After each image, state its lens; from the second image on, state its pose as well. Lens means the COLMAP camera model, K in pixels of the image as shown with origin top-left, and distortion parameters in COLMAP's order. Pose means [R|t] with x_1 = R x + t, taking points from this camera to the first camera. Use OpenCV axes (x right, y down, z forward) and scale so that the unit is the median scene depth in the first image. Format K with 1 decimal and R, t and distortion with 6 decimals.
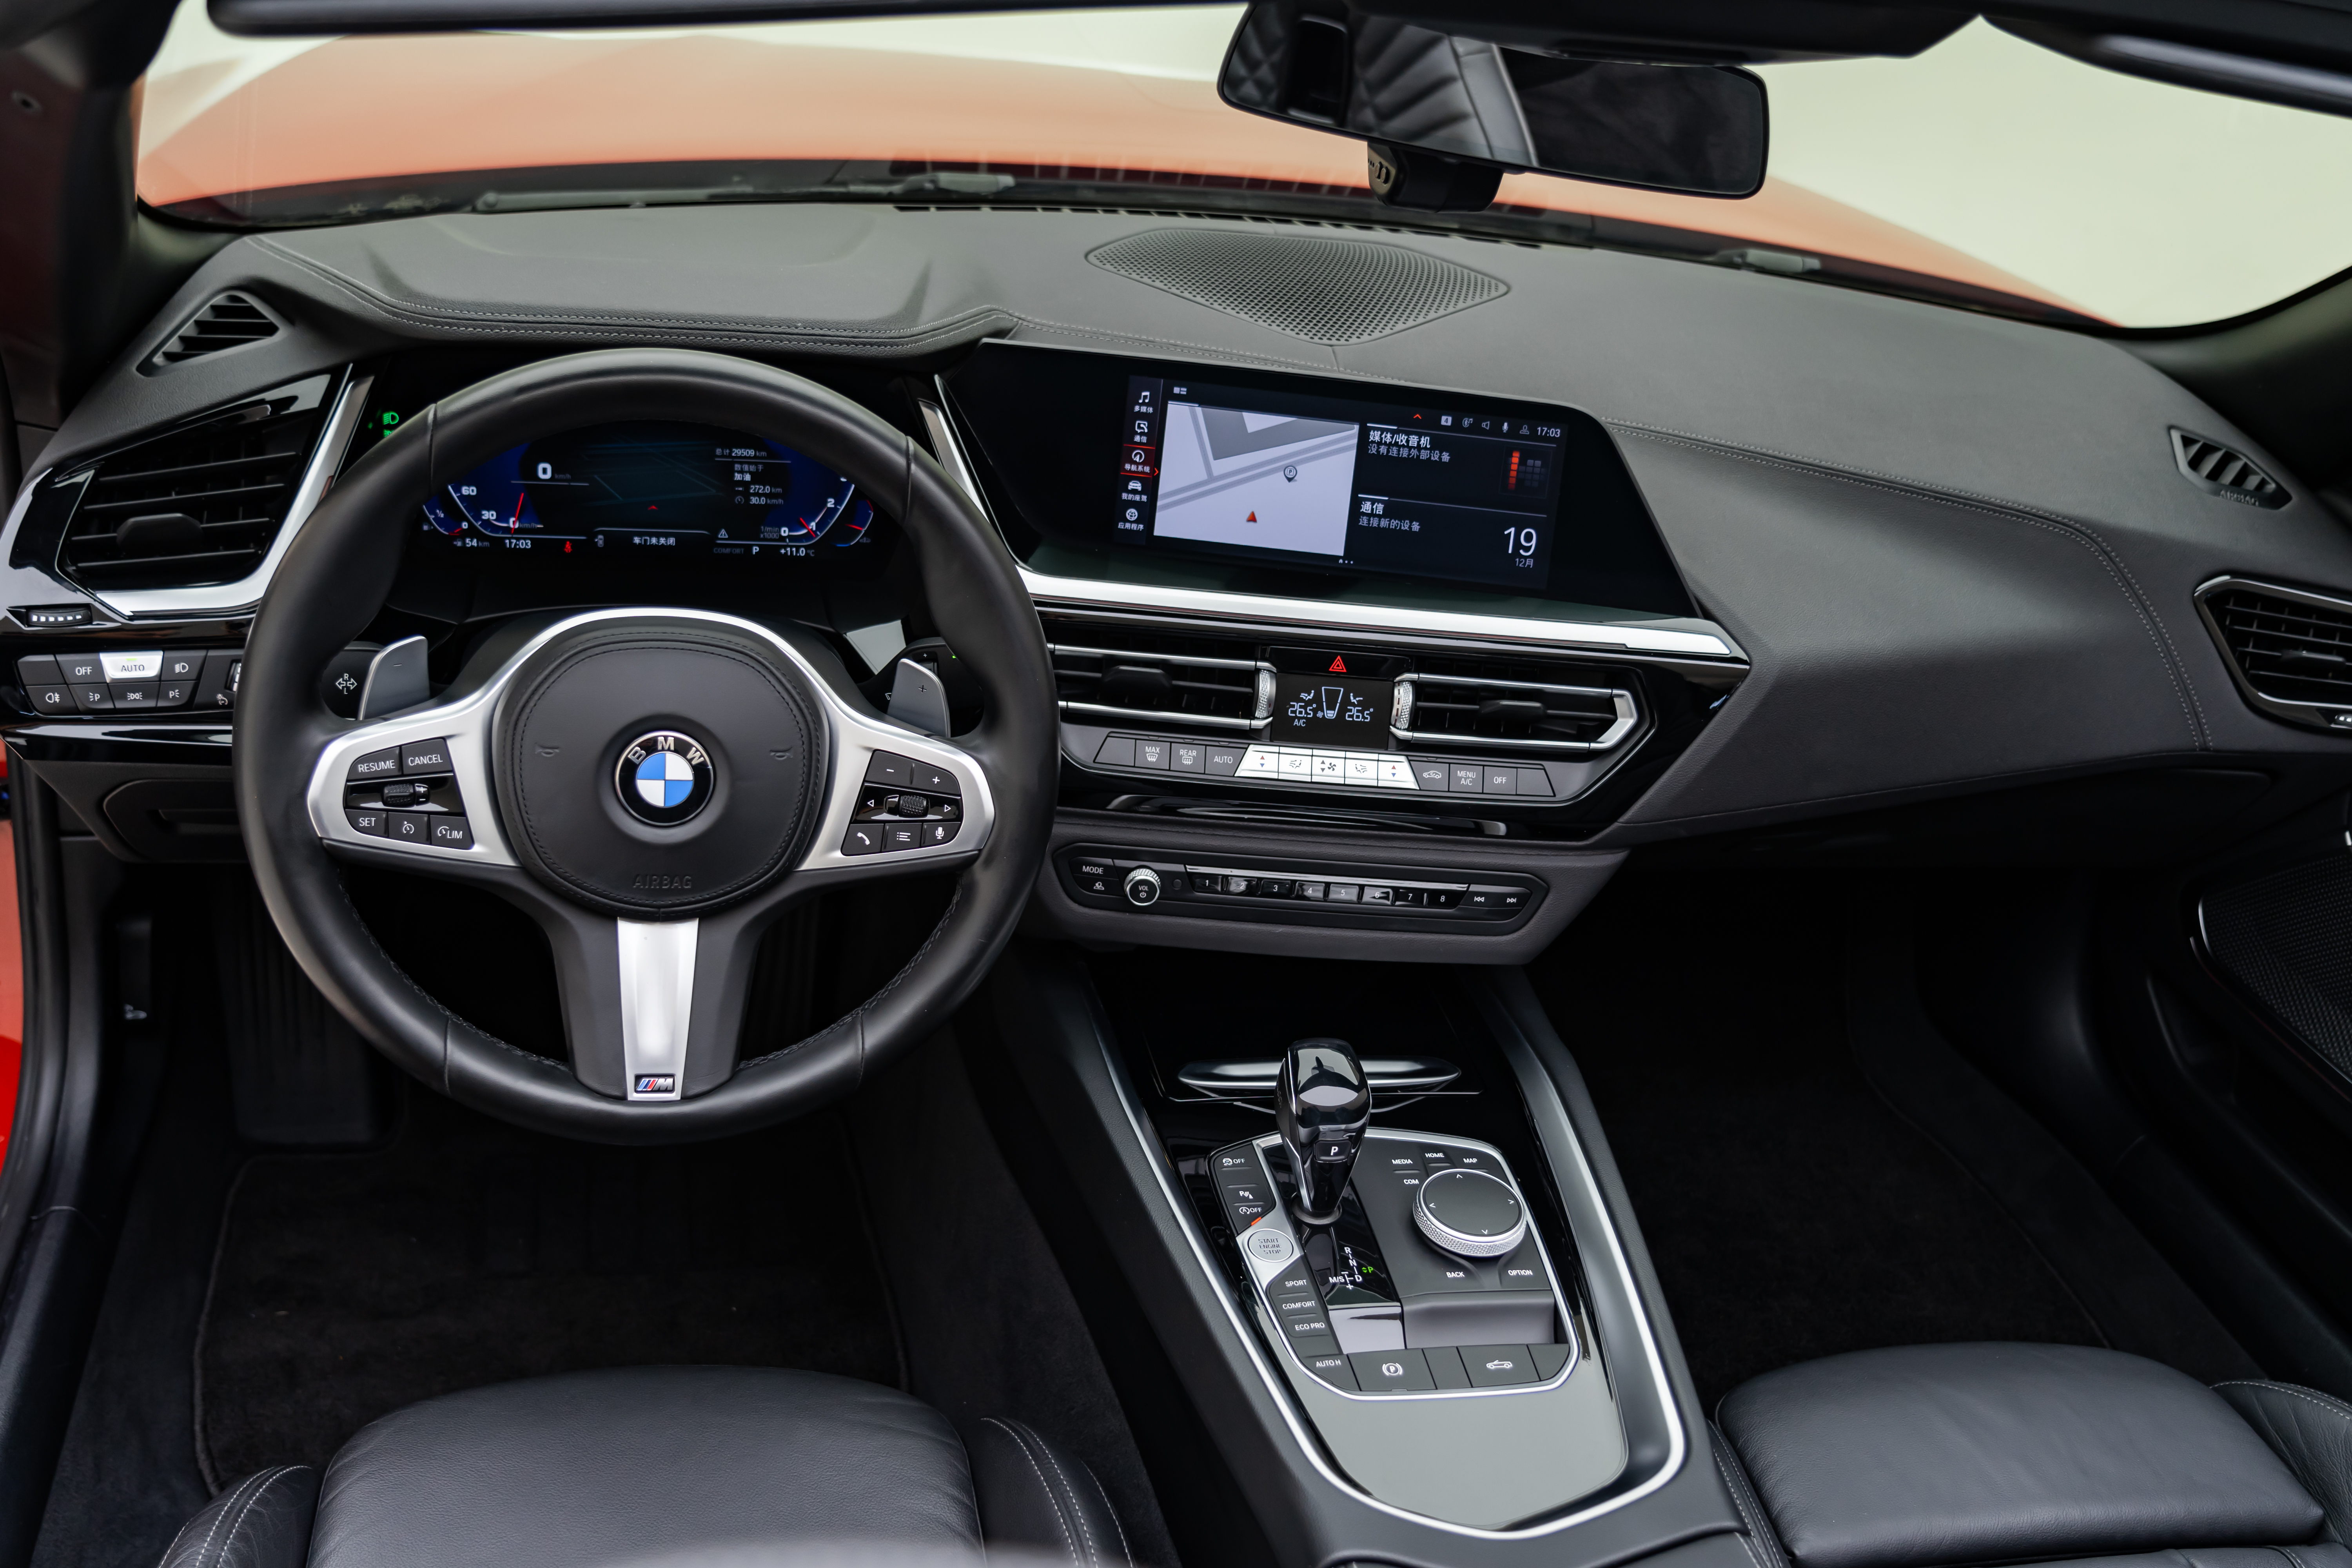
lens RADIAL K [[2335.1, 0, 1176.0], [0, 2335.1, 784.0], [0, 0, 1]] dist [0.016840, -0.038526]
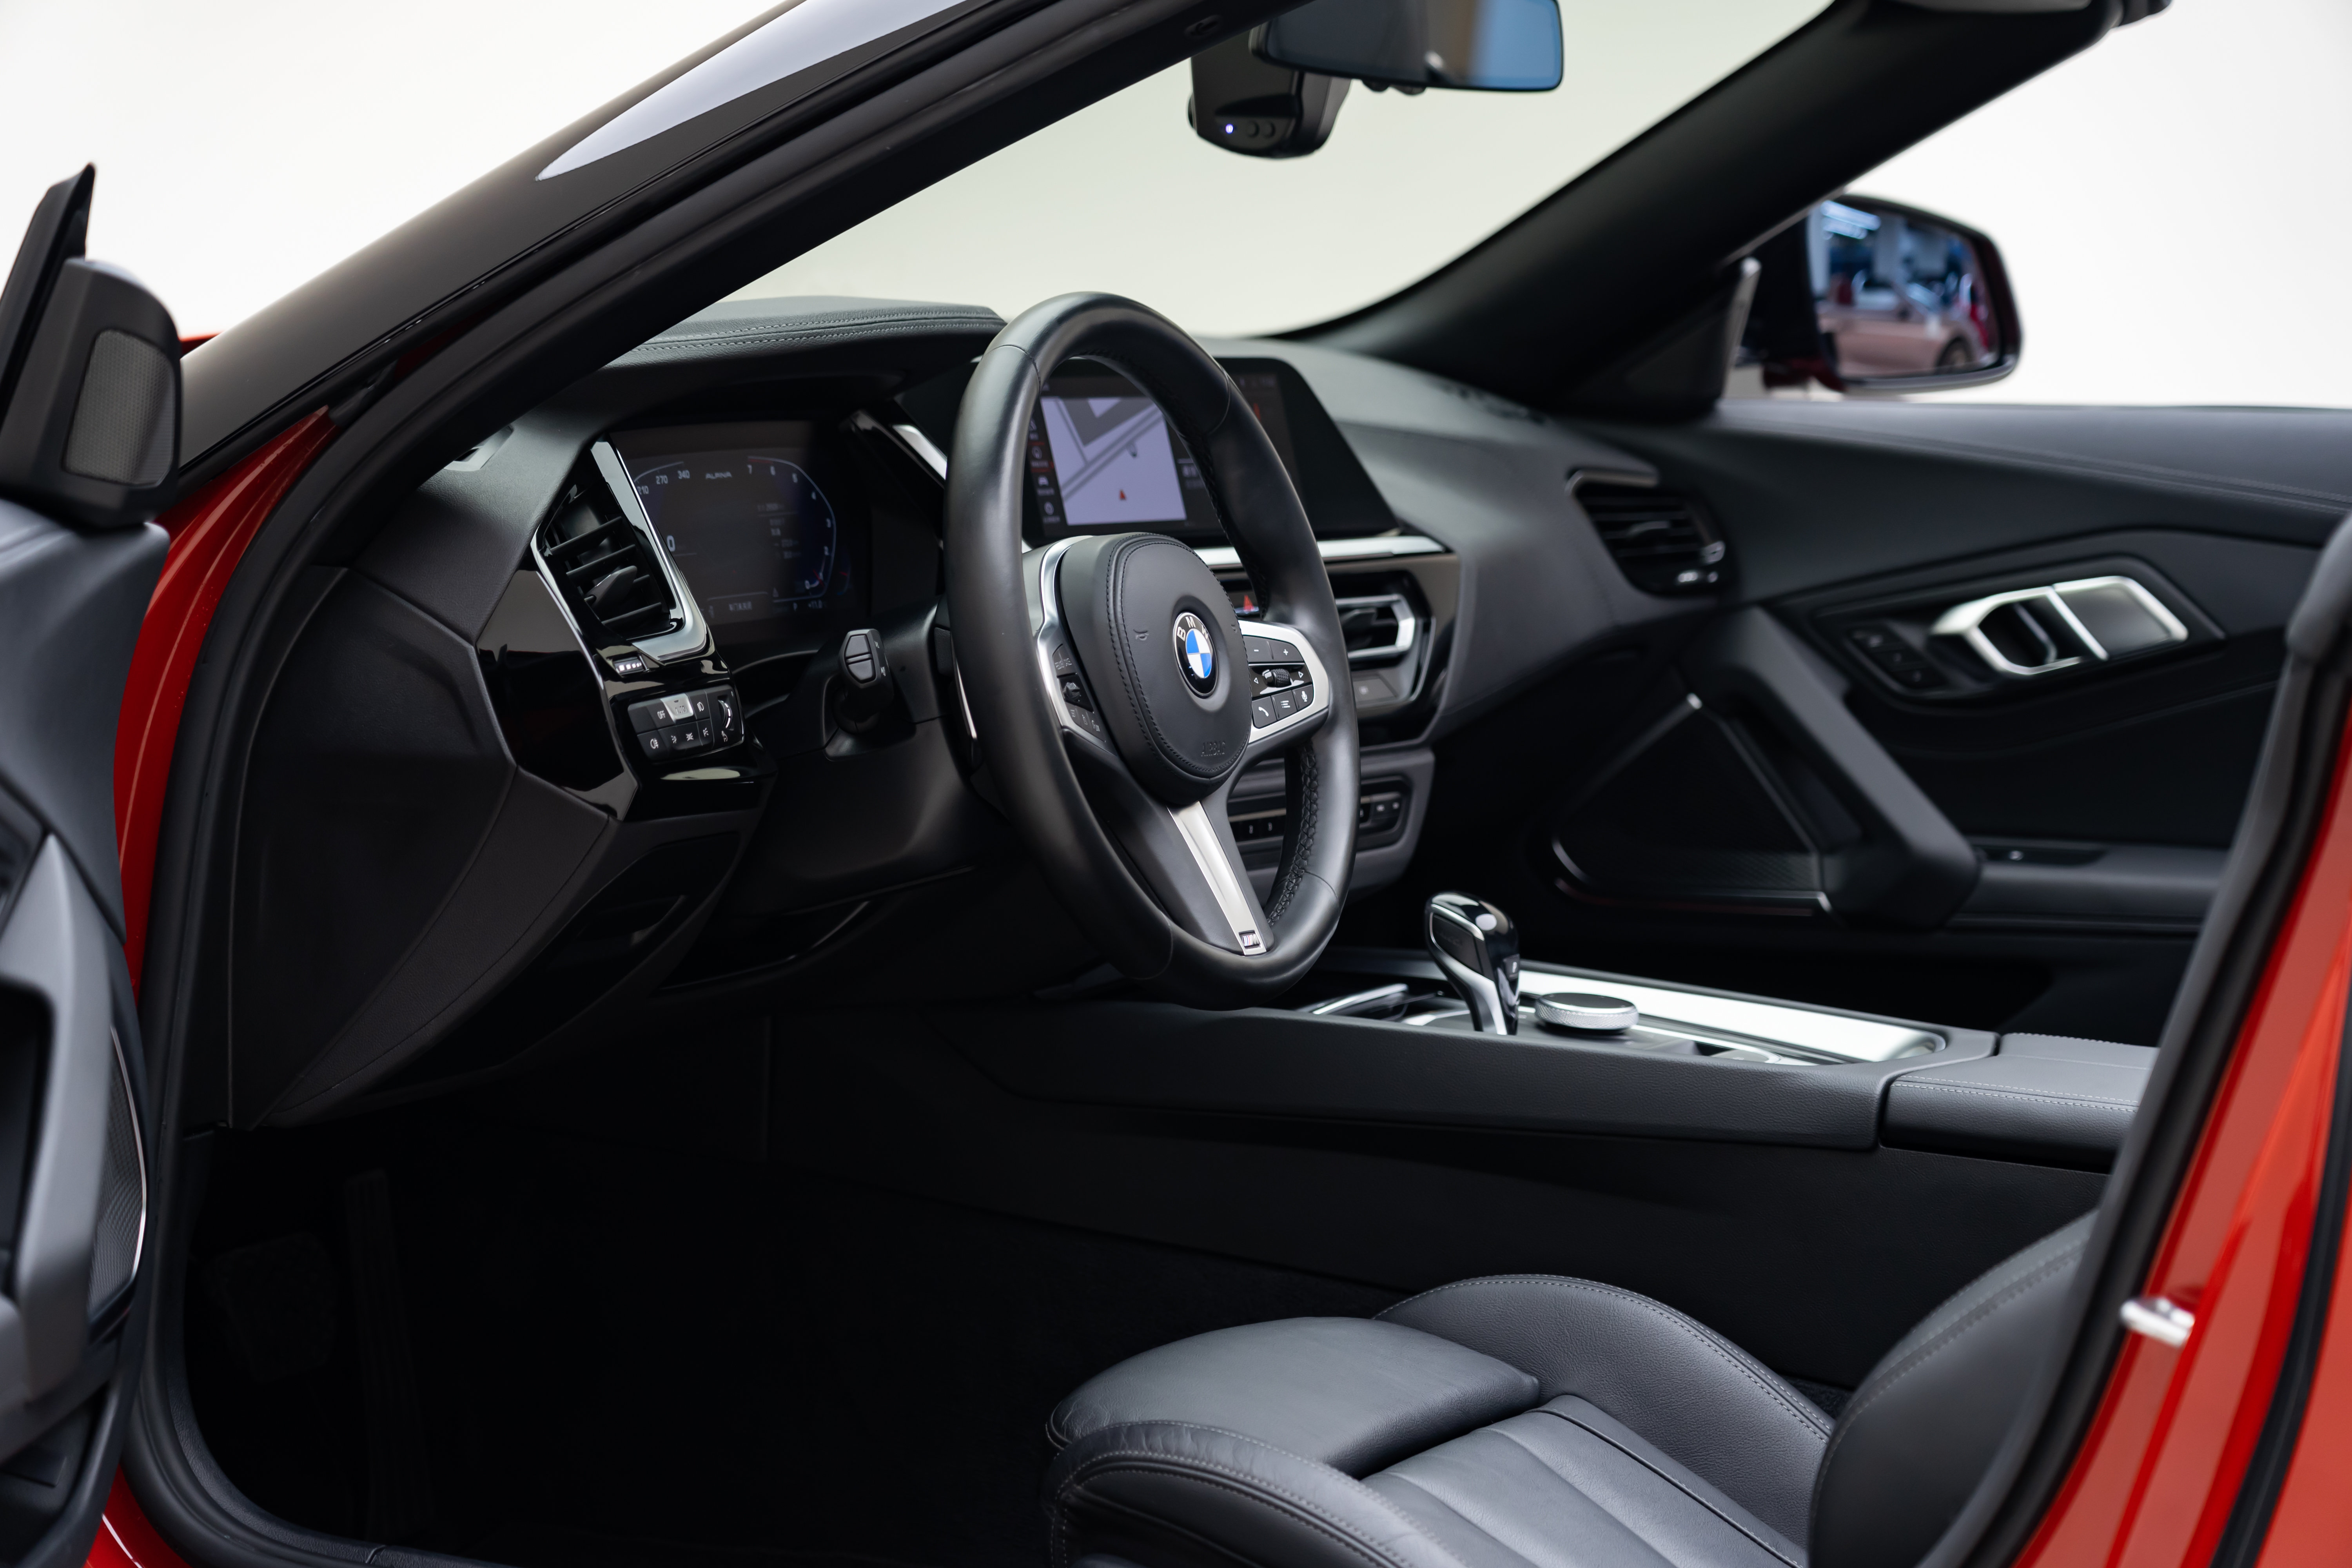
lens RADIAL K [[5733.5, 0, 1176.0], [0, 5733.5, 784.0], [0, 0, 1]] dist [0.015256, 0.010997]
pose [[0.631935, -0.186020, 0.752366, -1.982030], [0.392953, 0.913641, -0.104158, 0.289802], [-0.668016, 0.361466, 0.650459, -0.645006]]
